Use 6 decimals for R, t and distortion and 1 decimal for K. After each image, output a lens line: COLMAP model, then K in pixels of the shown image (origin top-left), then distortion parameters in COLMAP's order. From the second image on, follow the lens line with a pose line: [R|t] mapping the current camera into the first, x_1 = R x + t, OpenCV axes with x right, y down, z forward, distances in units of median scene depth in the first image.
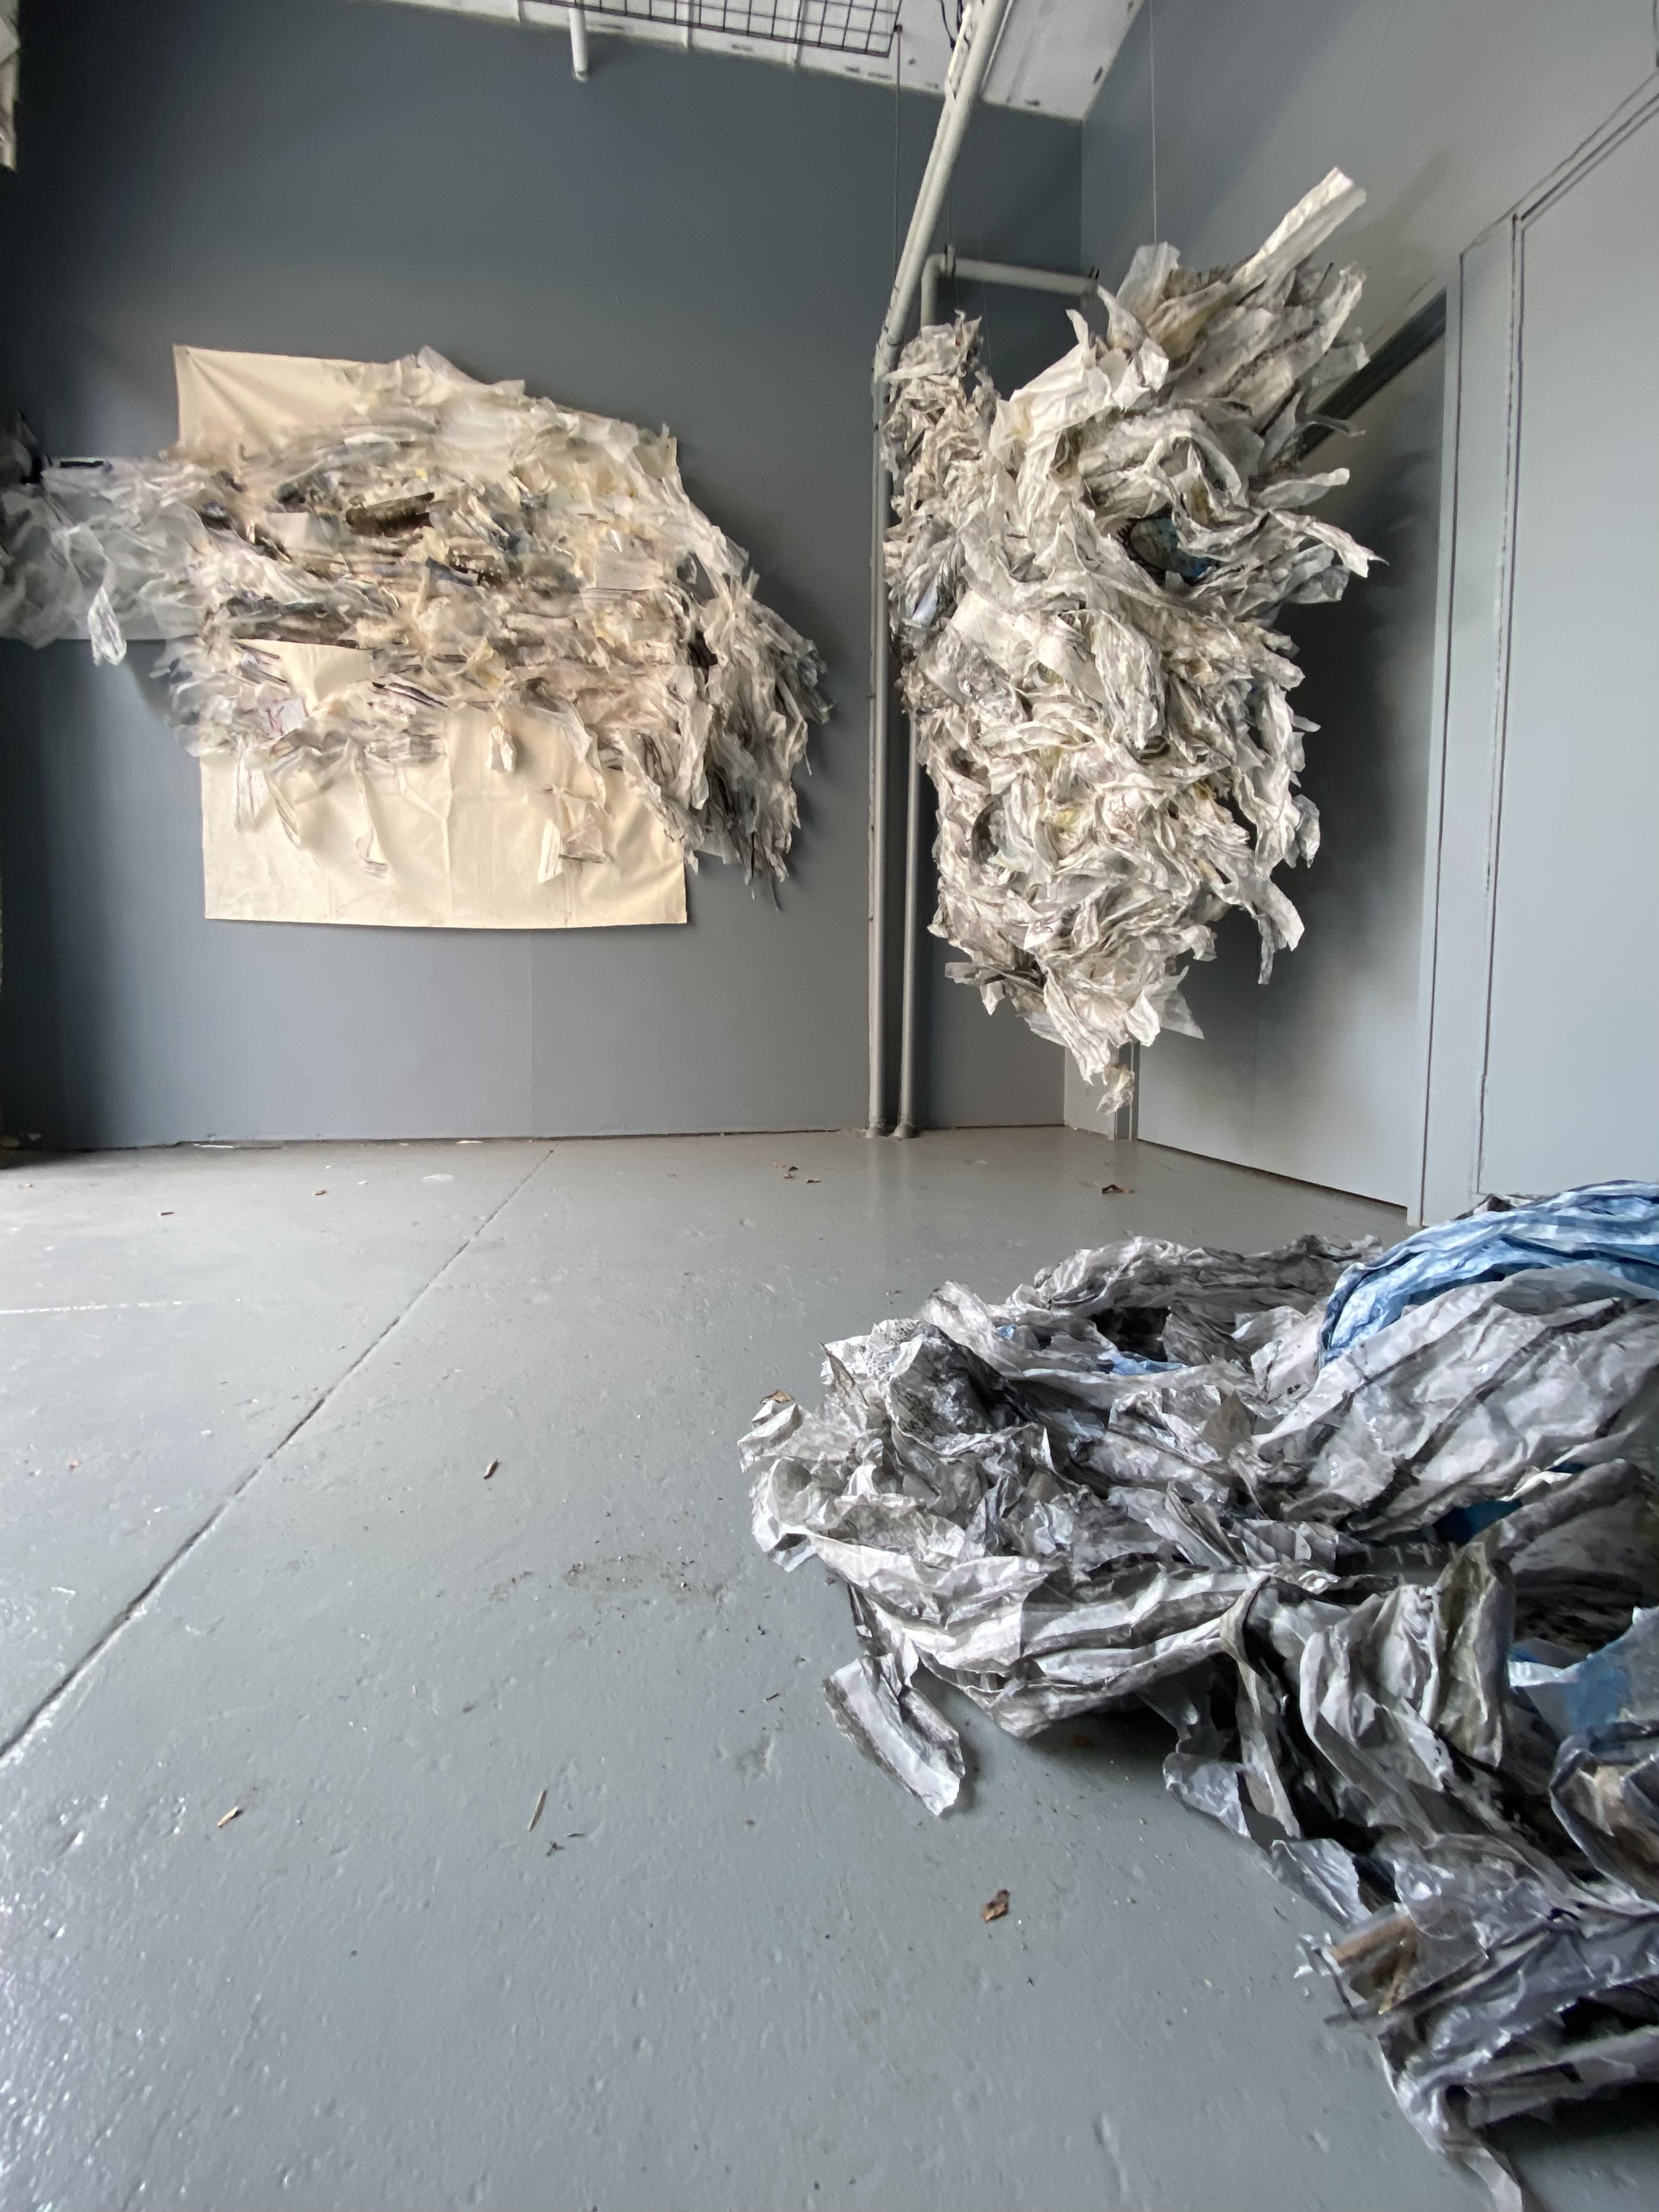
lens RADIAL K [[939.5, 0, 829.4], [0, 939.5, 1117.9], [0, 0, 1]] dist [-0.021400, -0.003095]
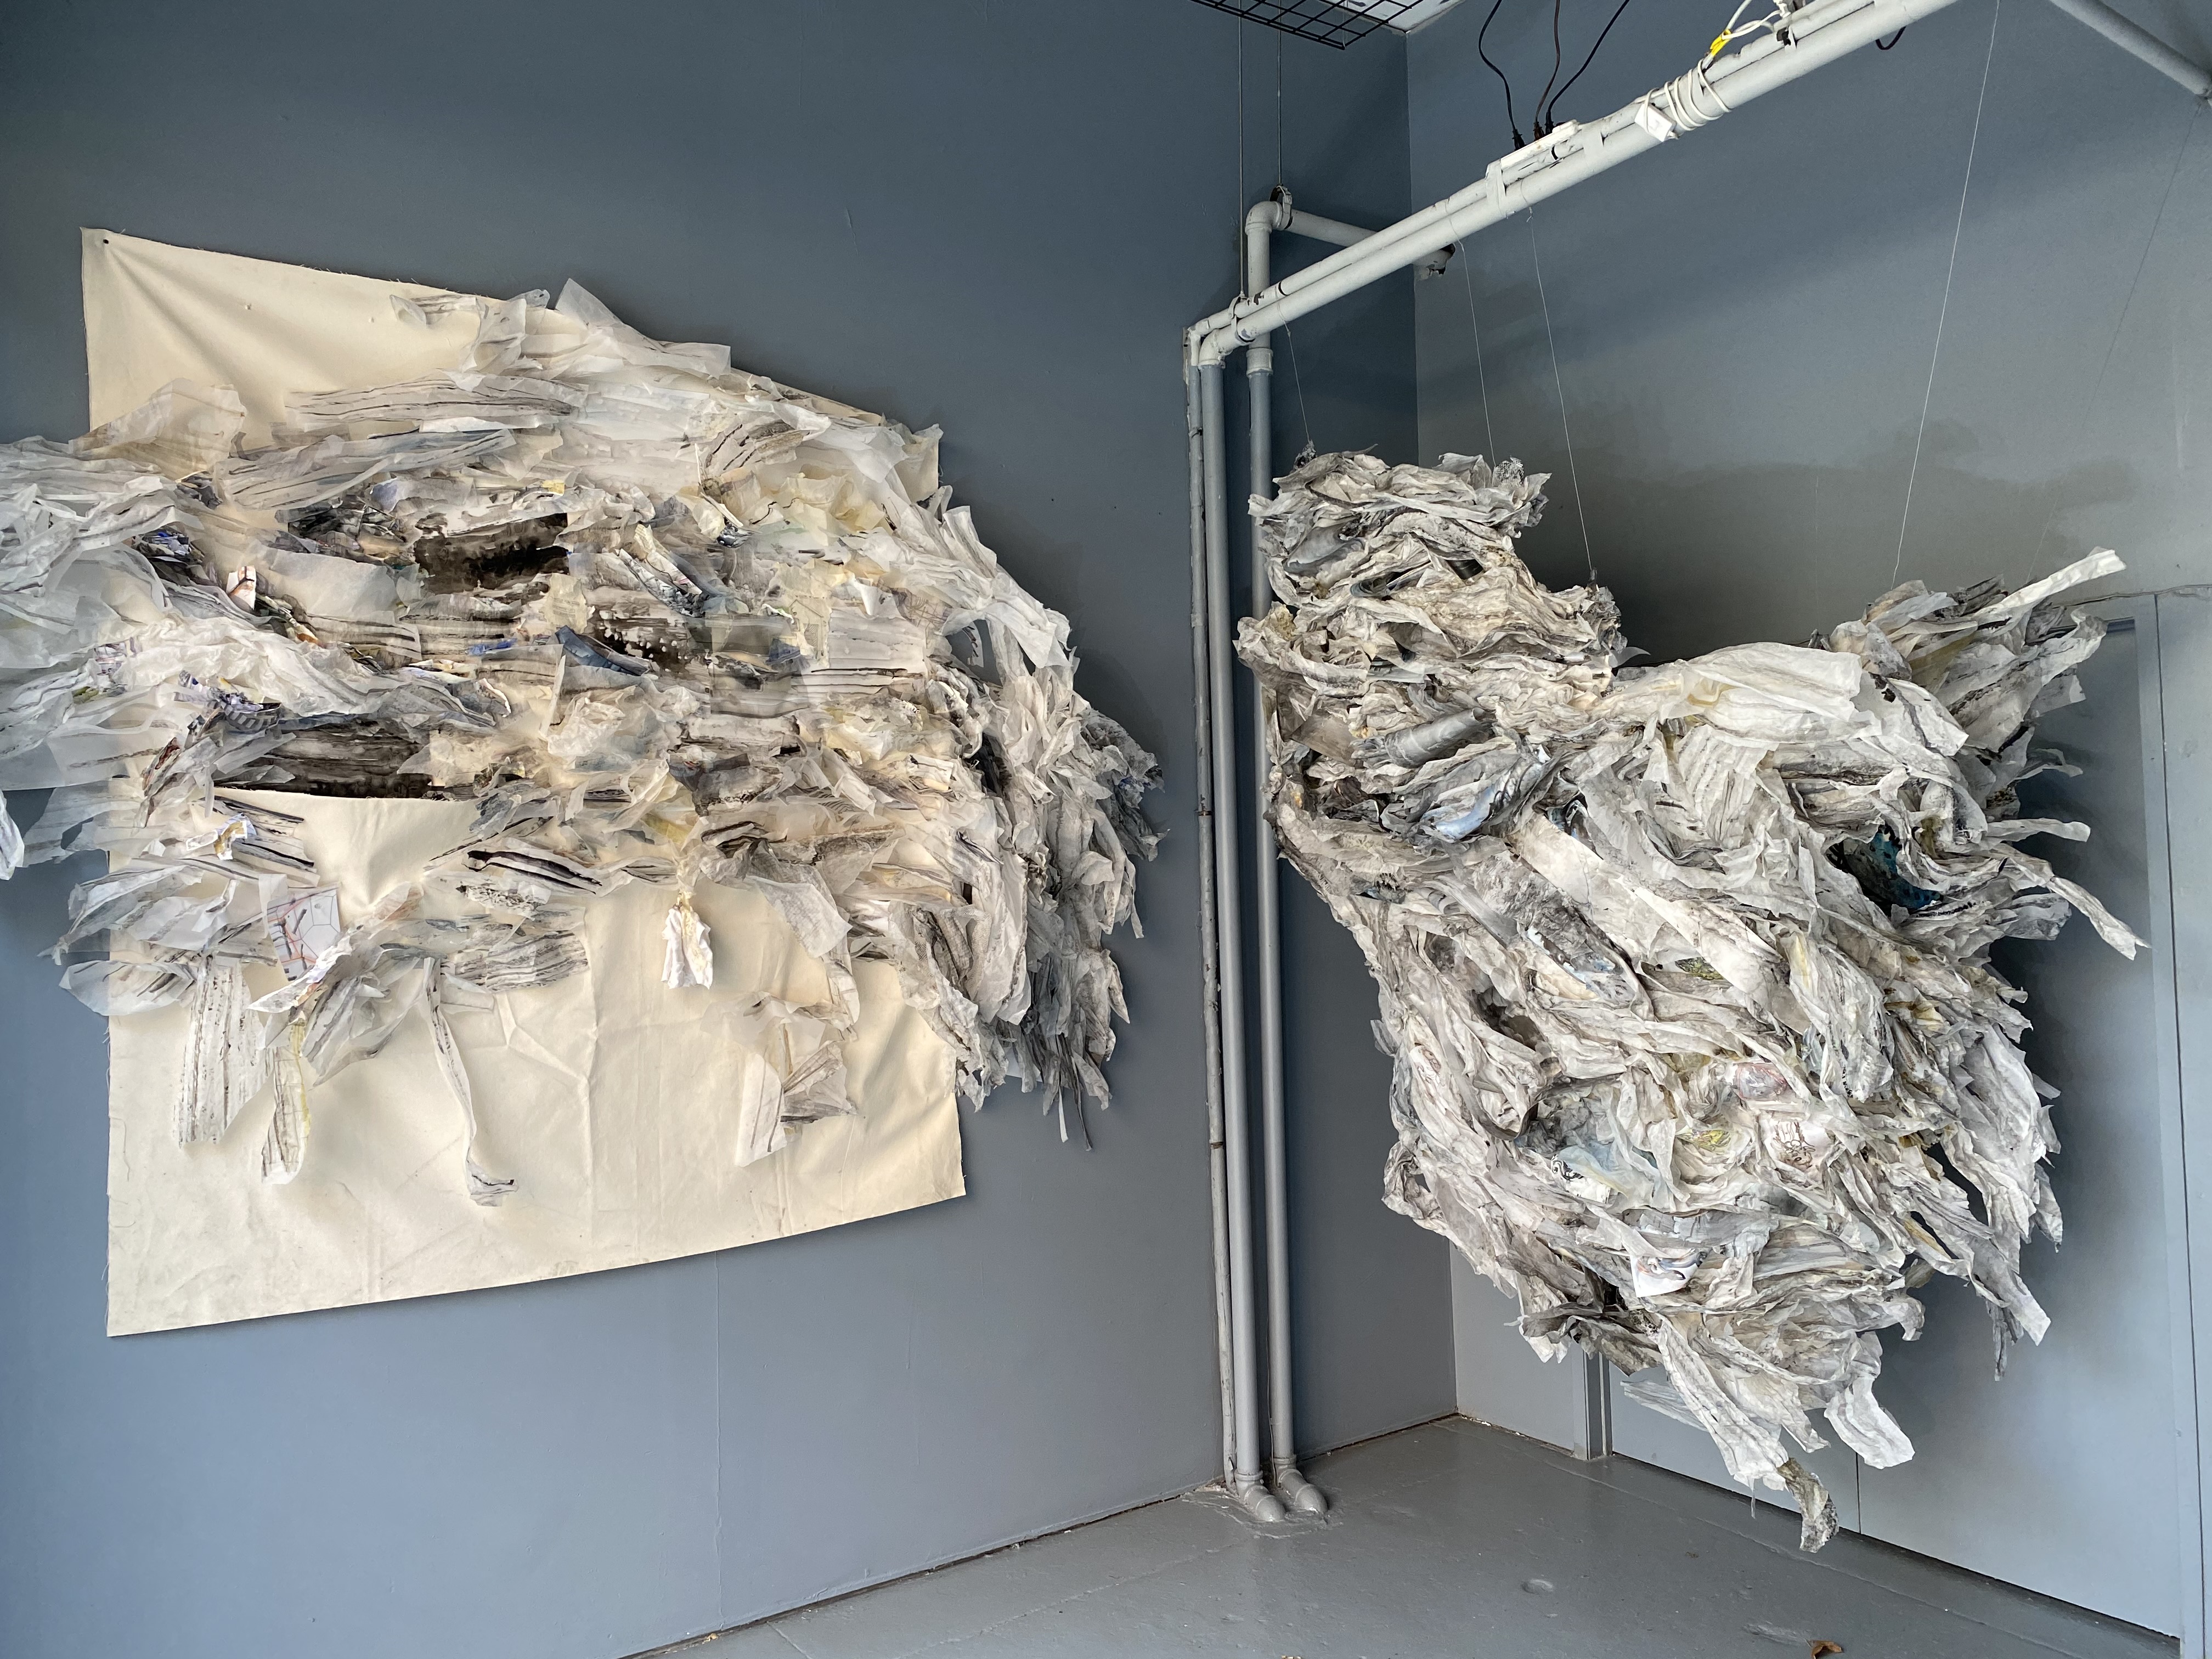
lens RADIAL K [[1652.0, 0, 1106.2], [0, 1652.0, 827.9], [0, 0, 1]] dist [-0.002921, -0.018479]
pose [[0.908780, -0.023015, 0.416640, -0.556335], [0.077254, 0.990497, -0.113791, -0.344210], [-0.410062, 0.135598, 0.901922, -0.026104]]
